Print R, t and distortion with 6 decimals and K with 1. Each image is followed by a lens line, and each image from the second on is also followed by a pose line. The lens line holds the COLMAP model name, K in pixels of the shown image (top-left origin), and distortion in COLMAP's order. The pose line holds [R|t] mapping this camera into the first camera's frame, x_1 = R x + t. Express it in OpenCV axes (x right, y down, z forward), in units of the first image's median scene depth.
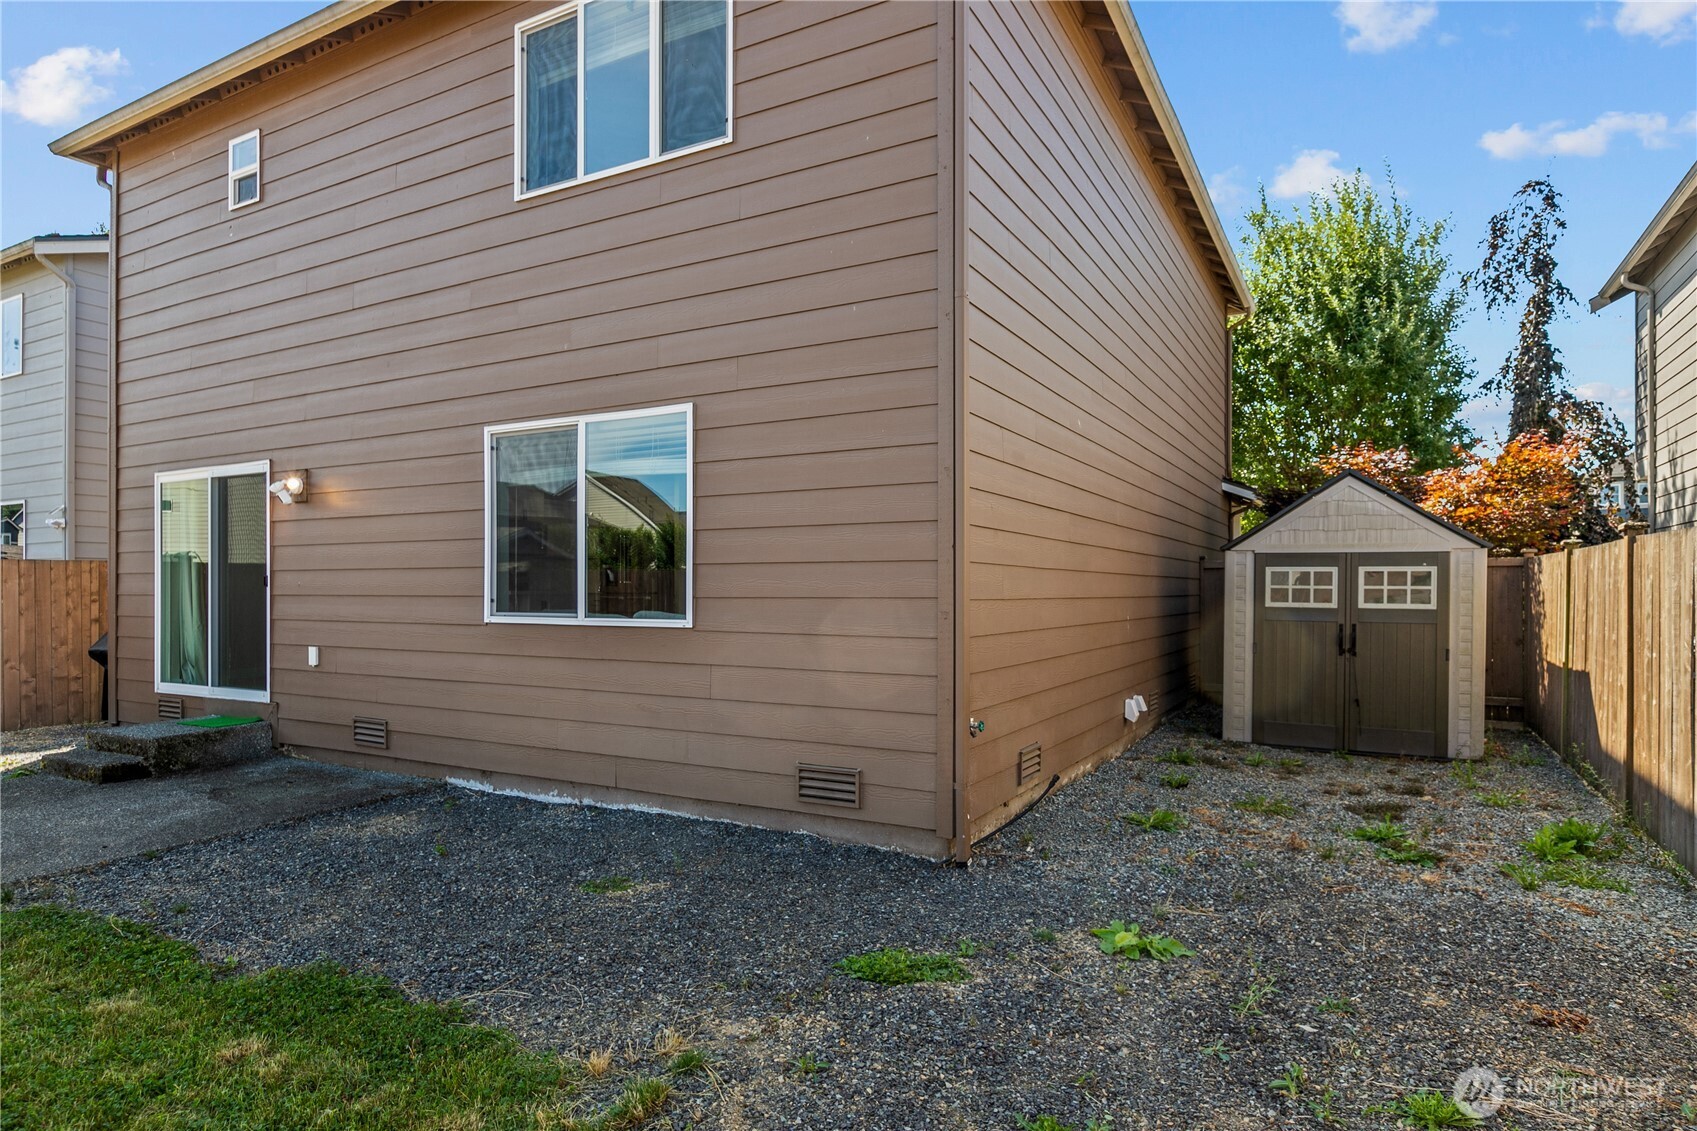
lens RADIAL K [[958.8, 0, 848.5], [0, 958.8, 565.5], [0, 0, 1]] dist [0.000317, -0.002332]
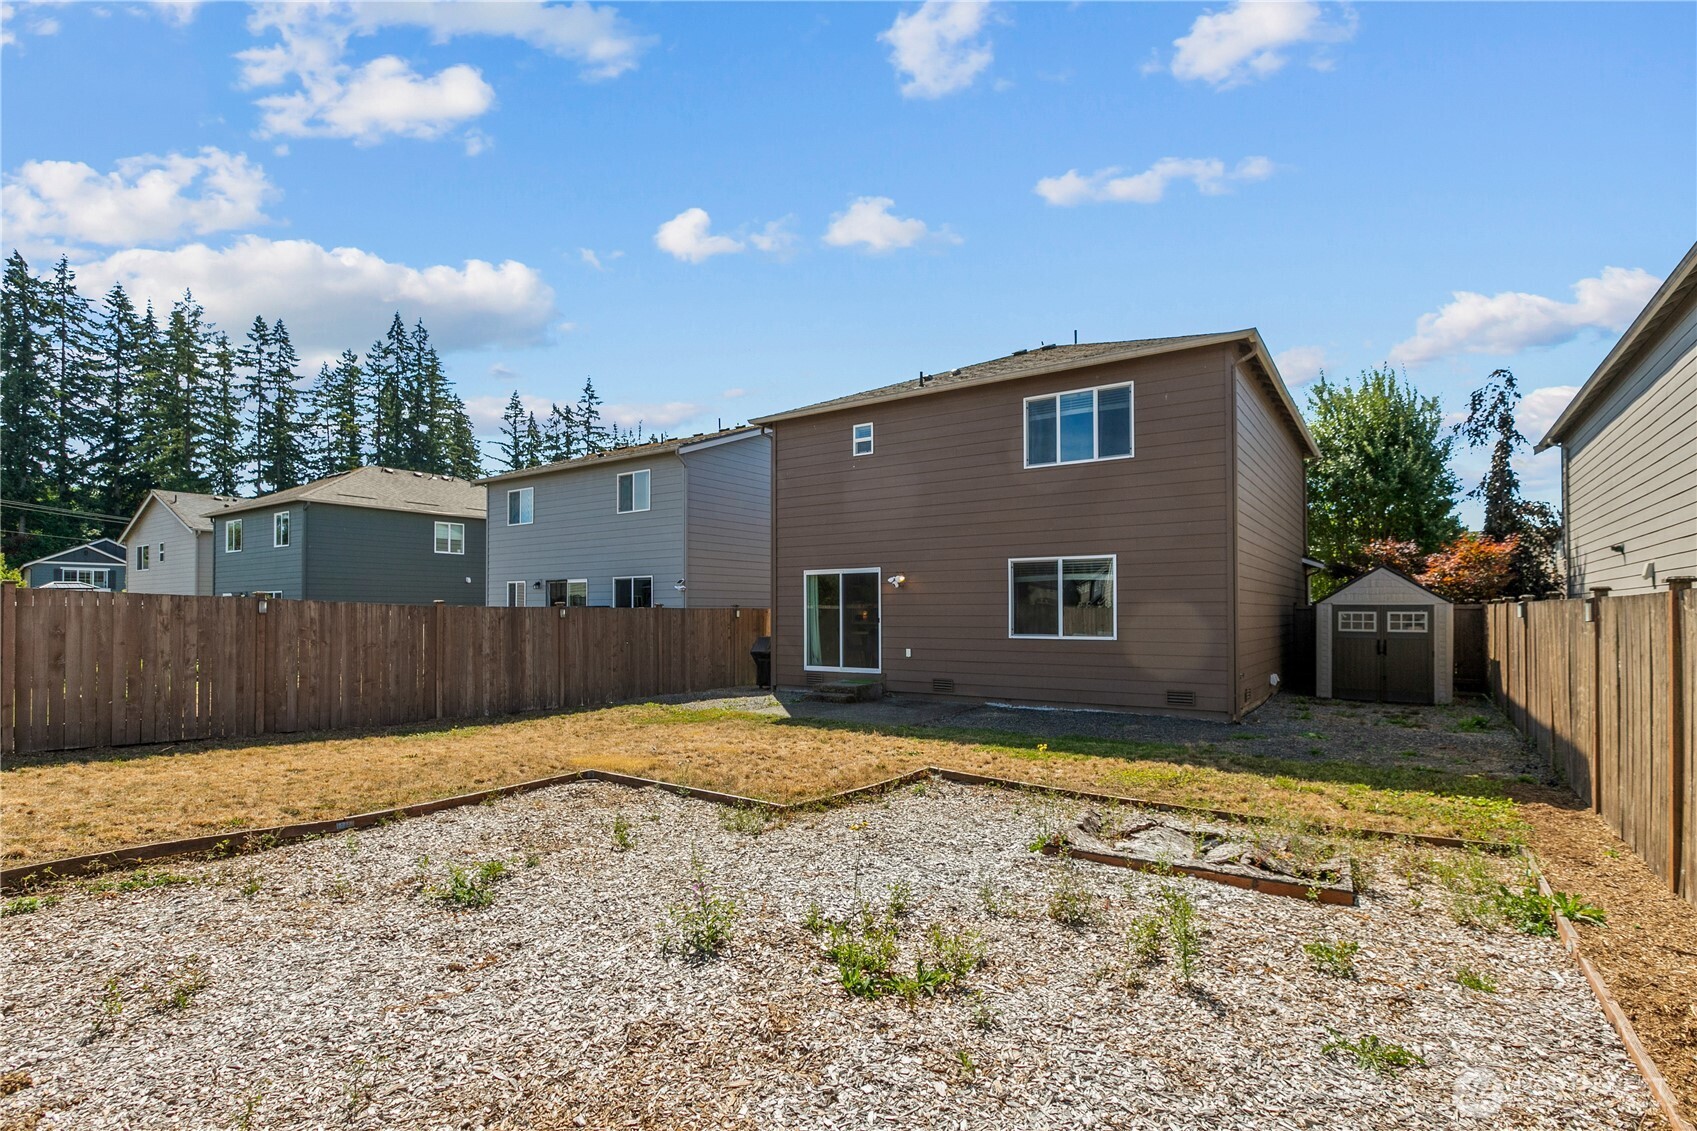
lens RADIAL K [[799.8, 0, 845.5], [0, 799.8, 589.7], [0, 0, 1]] dist [0.002262, 0.000845]
pose [[0.994447, -0.006353, -0.105050, -0.312103], [0.005705, 0.999963, -0.006462, -0.029096], [0.105087, 0.005827, 0.994446, -0.585456]]
